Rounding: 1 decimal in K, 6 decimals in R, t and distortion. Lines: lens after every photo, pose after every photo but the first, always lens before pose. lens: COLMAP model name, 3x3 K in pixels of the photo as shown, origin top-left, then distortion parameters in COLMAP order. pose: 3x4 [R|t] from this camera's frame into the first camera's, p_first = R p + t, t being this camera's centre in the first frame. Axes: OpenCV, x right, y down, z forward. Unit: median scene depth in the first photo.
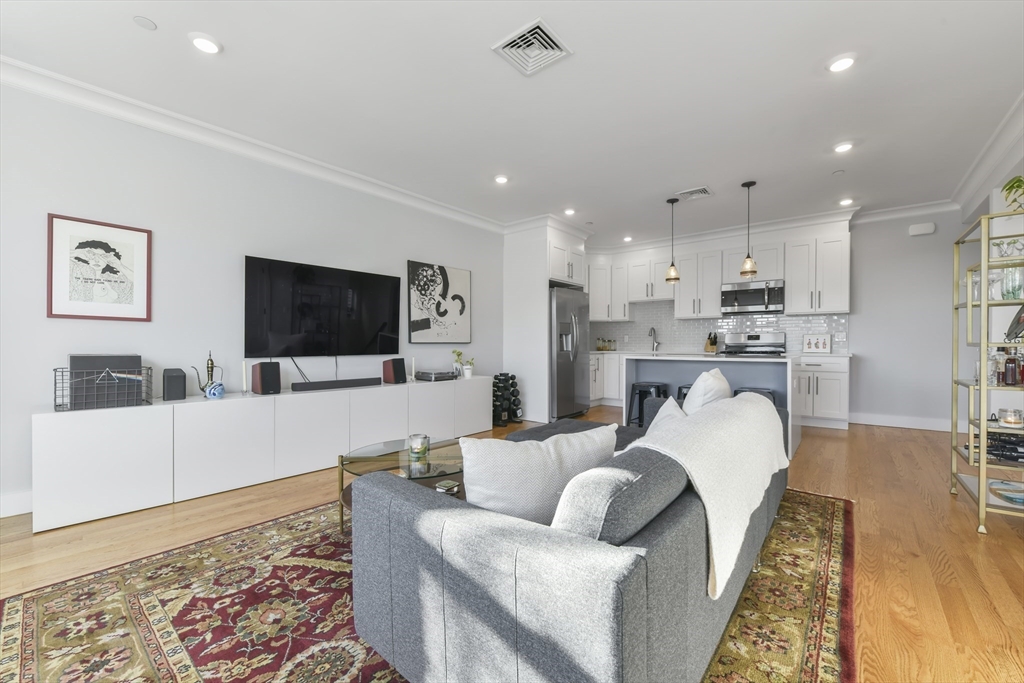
lens RADIAL K [[409.6, 0, 514.9], [0, 409.6, 348.5], [0, 0, 1]] dist [-0.010424, -0.000272]
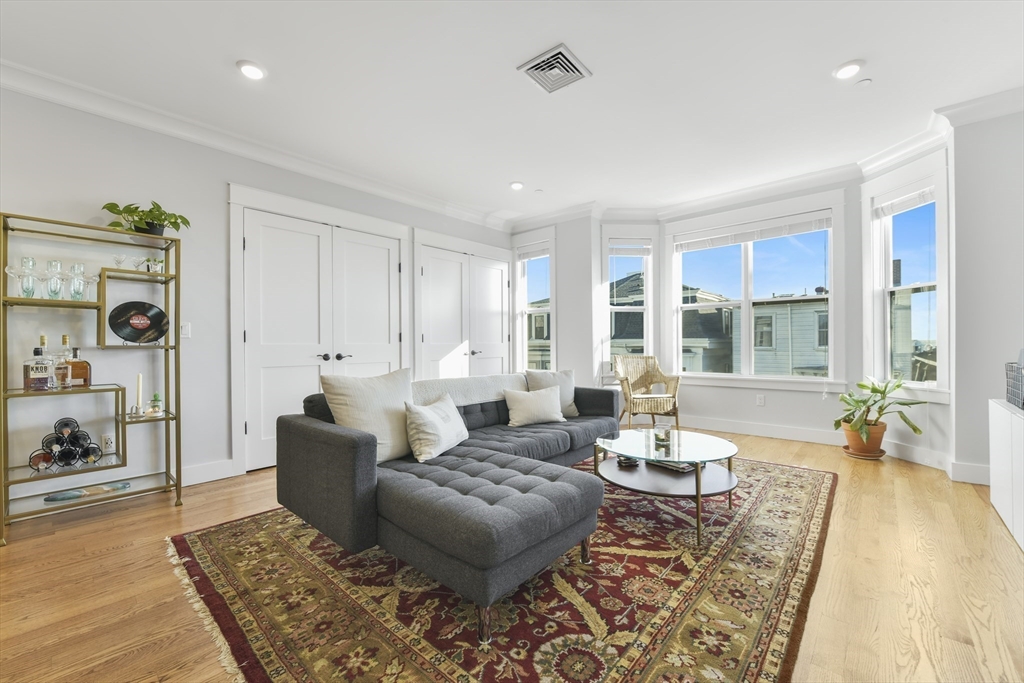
lens RADIAL K [[409.6, 0, 516.6], [0, 409.6, 345.6], [0, 0, 1]] dist [-0.010424, -0.000272]
pose [[-0.999363, 0.010016, 0.034264, 0.056888], [0.010429, 0.999875, 0.011896, -0.008079], [-0.034140, 0.012245, -0.999342, 1.016159]]
